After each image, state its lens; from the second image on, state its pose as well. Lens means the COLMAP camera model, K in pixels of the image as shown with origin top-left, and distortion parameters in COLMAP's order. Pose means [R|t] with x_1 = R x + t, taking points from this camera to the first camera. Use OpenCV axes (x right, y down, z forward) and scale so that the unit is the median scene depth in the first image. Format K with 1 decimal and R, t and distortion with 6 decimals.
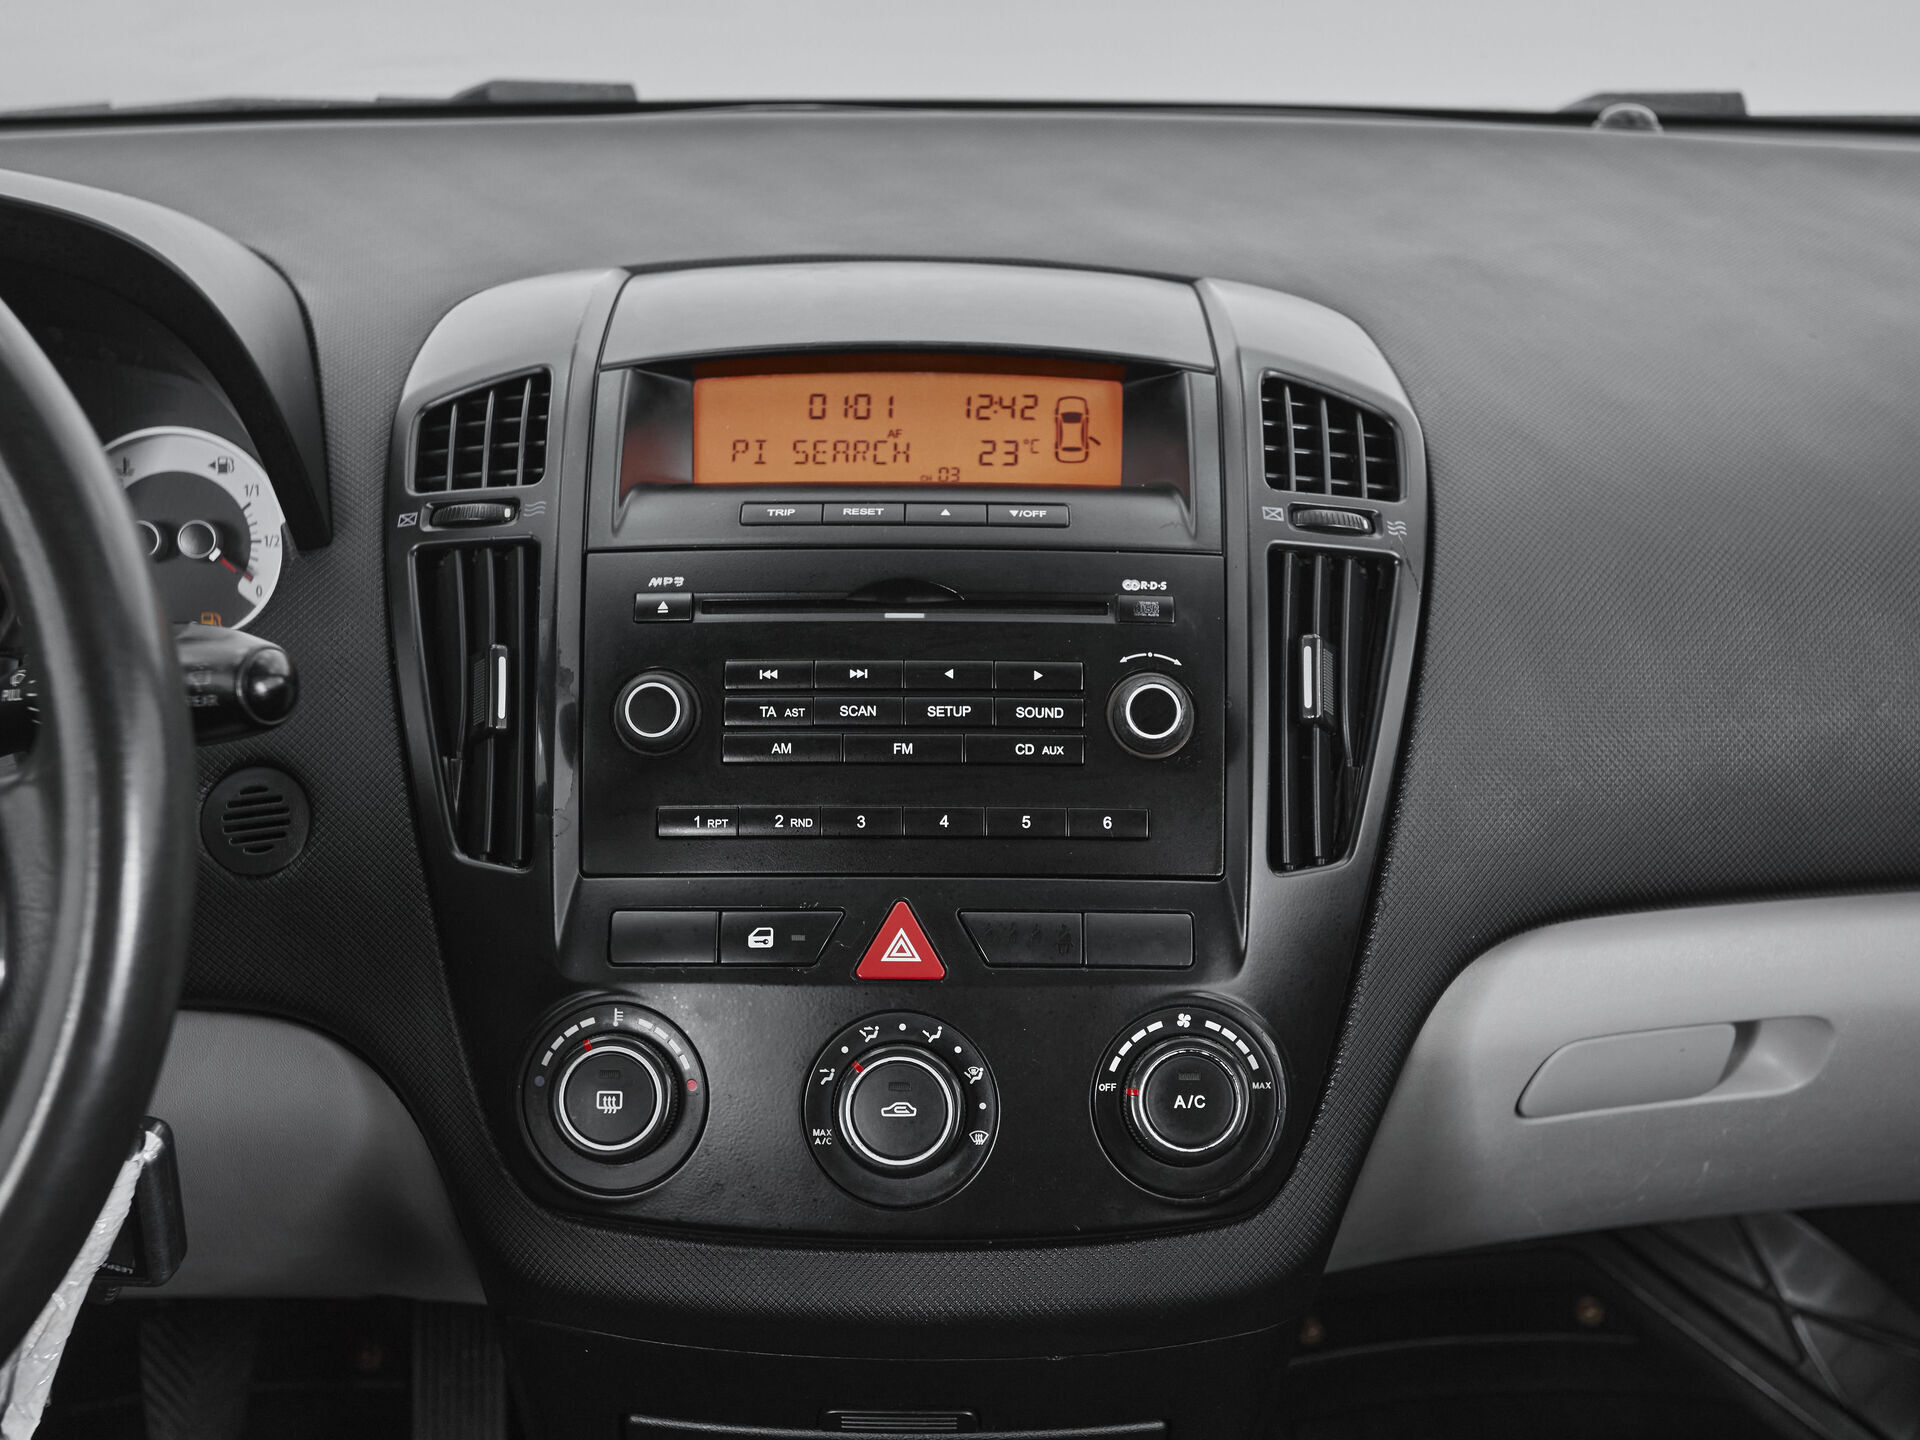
lens RADIAL K [[2540.9, 0, 956.7], [0, 2540.9, 731.8], [0, 0, 1]] dist [0.028936, 0.000000]
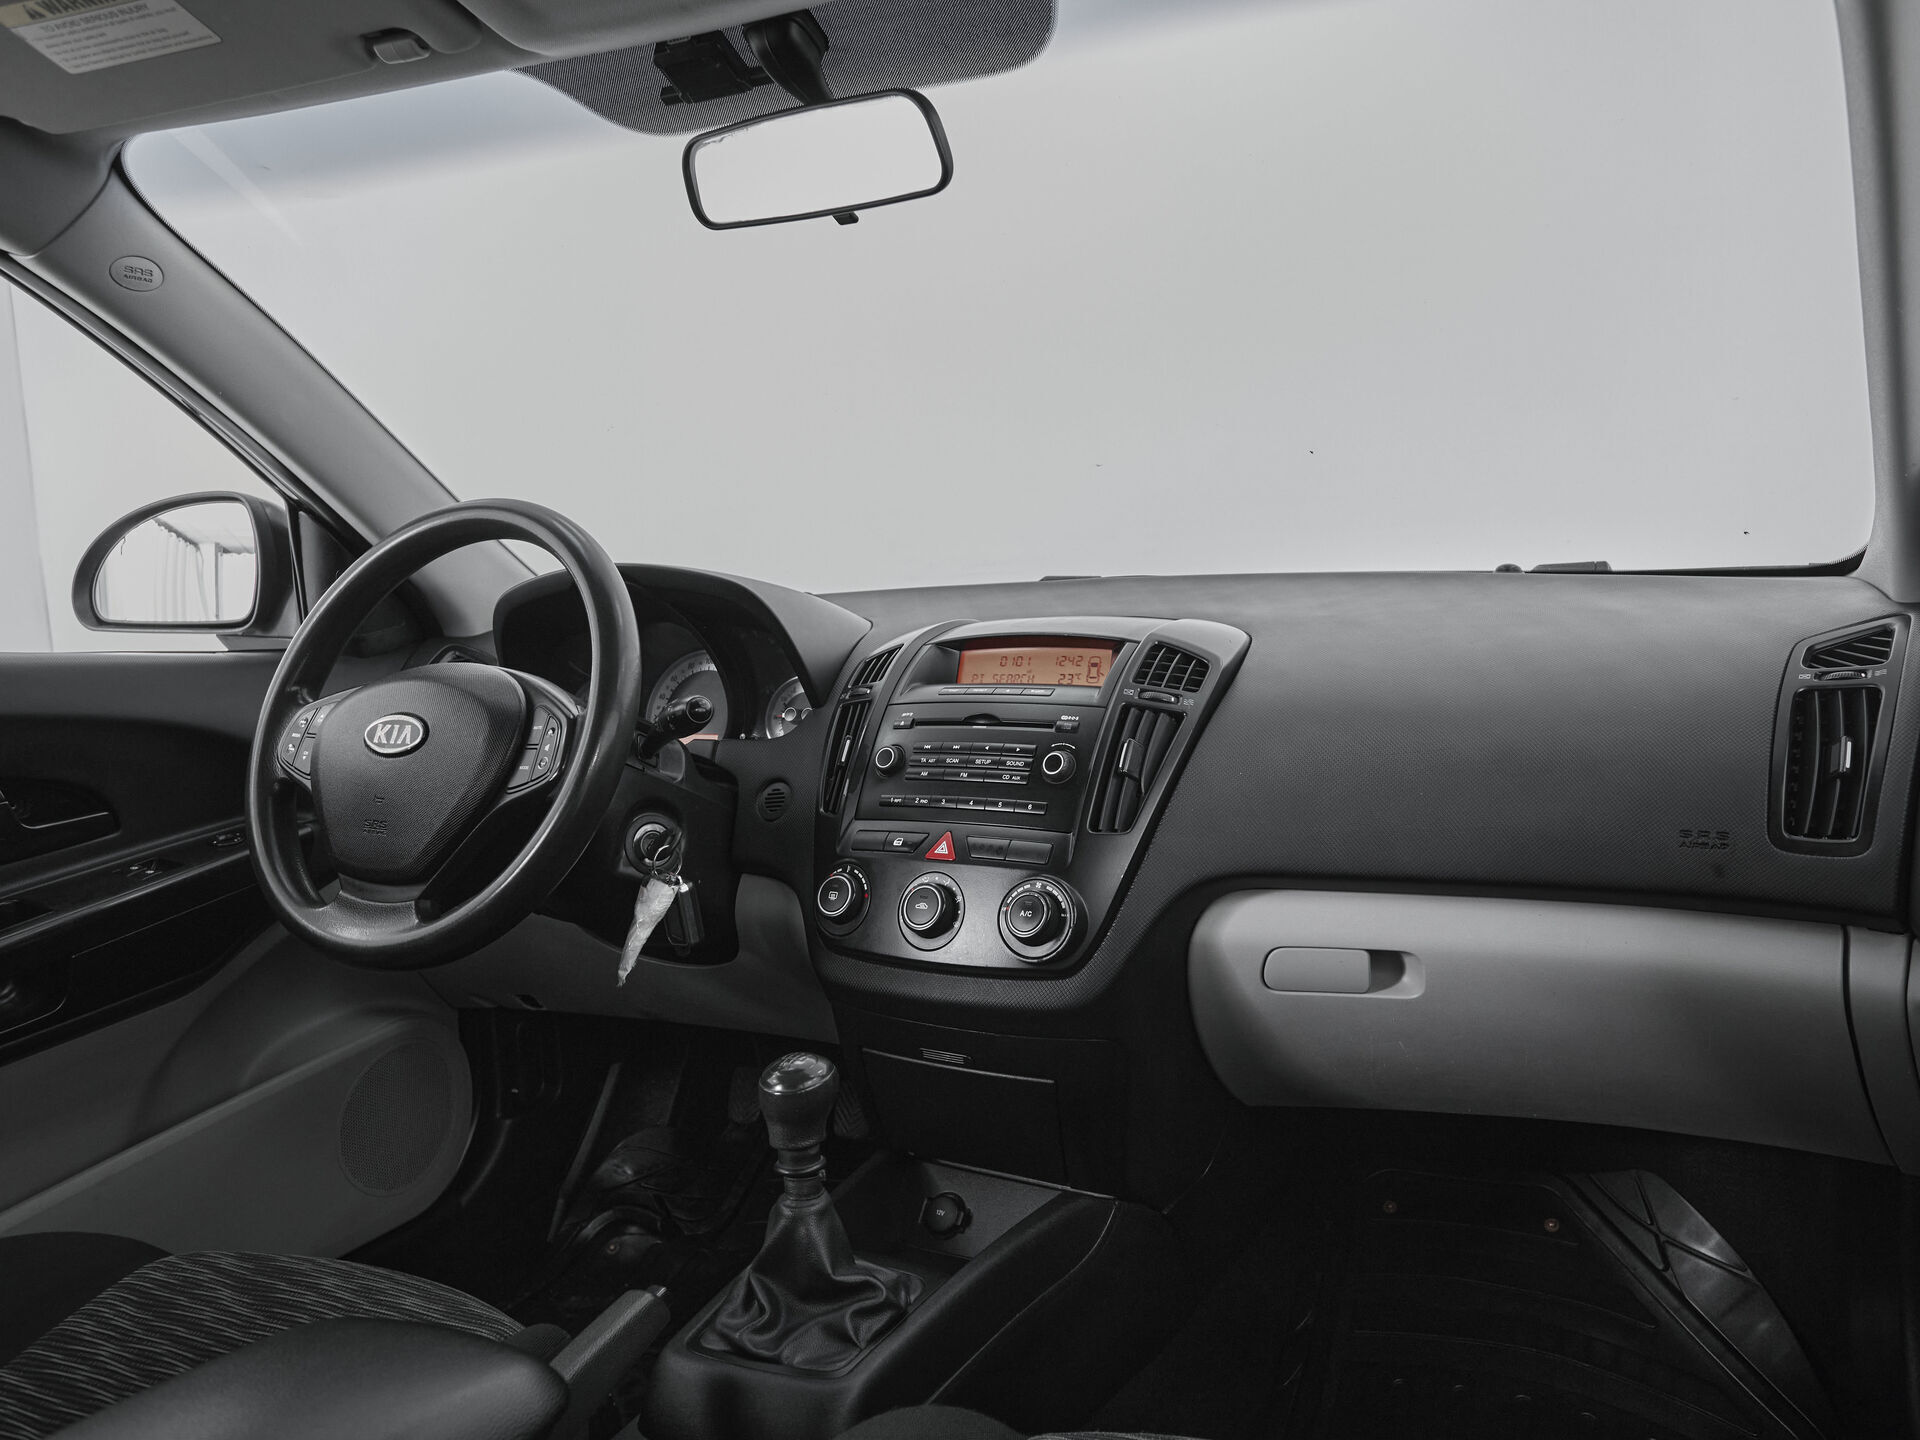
lens RADIAL K [[1448.5, 0, 988.5], [0, 1448.5, 716.1], [0, 0, 1]] dist [-0.043459, 0.001703]
pose [[0.863045, 0.011602, -0.504994, 0.705210], [-0.128938, 0.971678, -0.198033, 0.224977], [0.488394, 0.236024, 0.840098, -0.202805]]
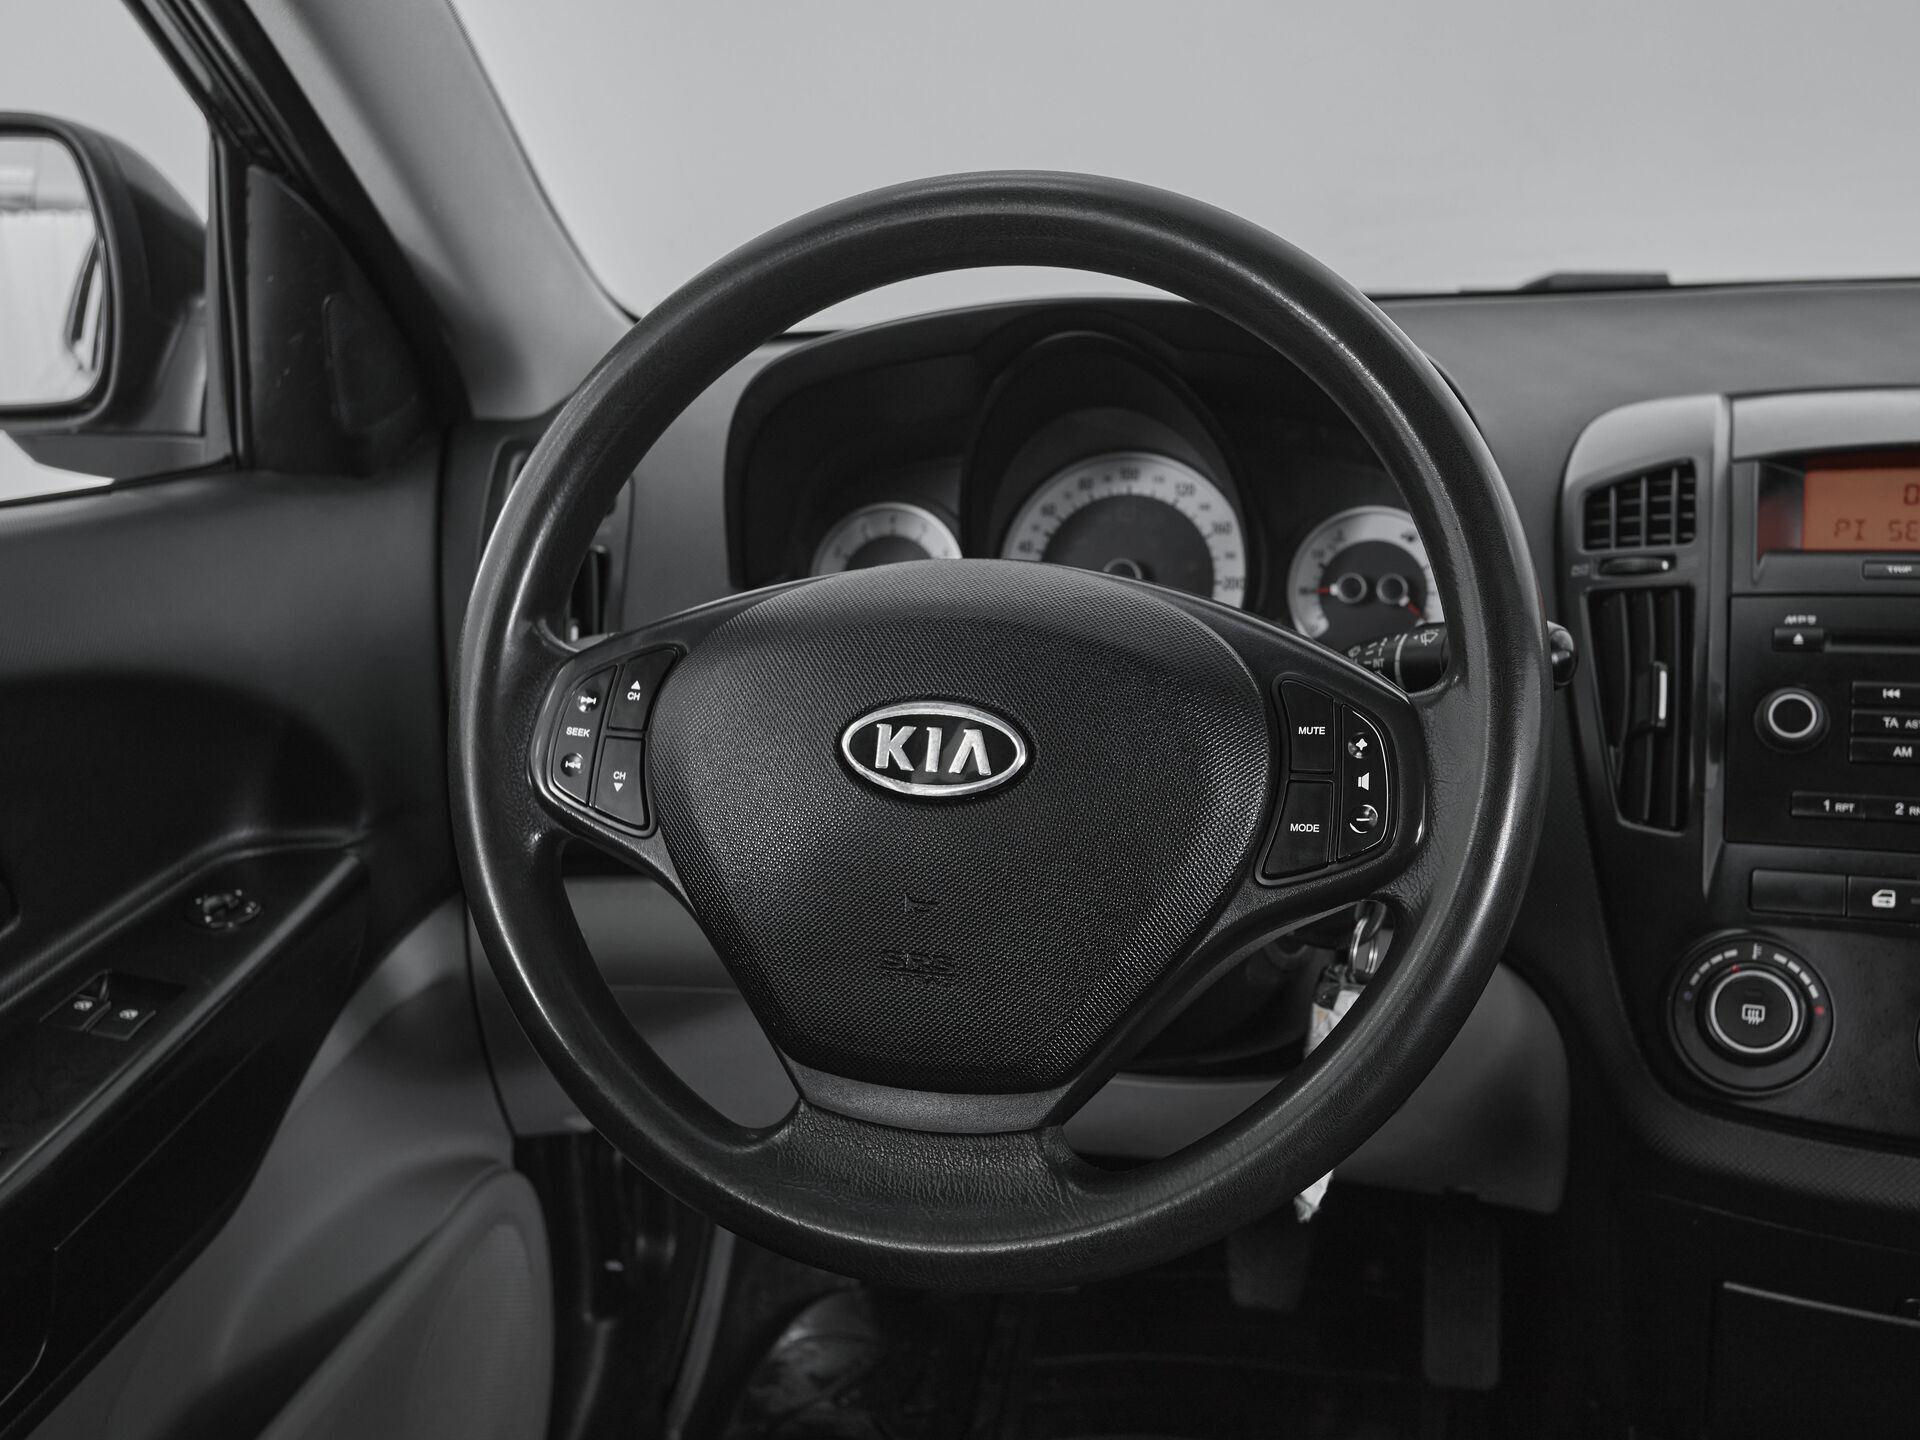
lens RADIAL K [[2107.9, 0, 927.6], [0, 2107.9, 717.6], [0, 0, 1]] dist [0.040998, 0.000000]
pose [[0.938906, 0.050197, -0.340493, -0.160330], [-0.074396, 0.995518, -0.058384, 0.084788], [0.336037, 0.080149, 0.938432, -0.144849]]
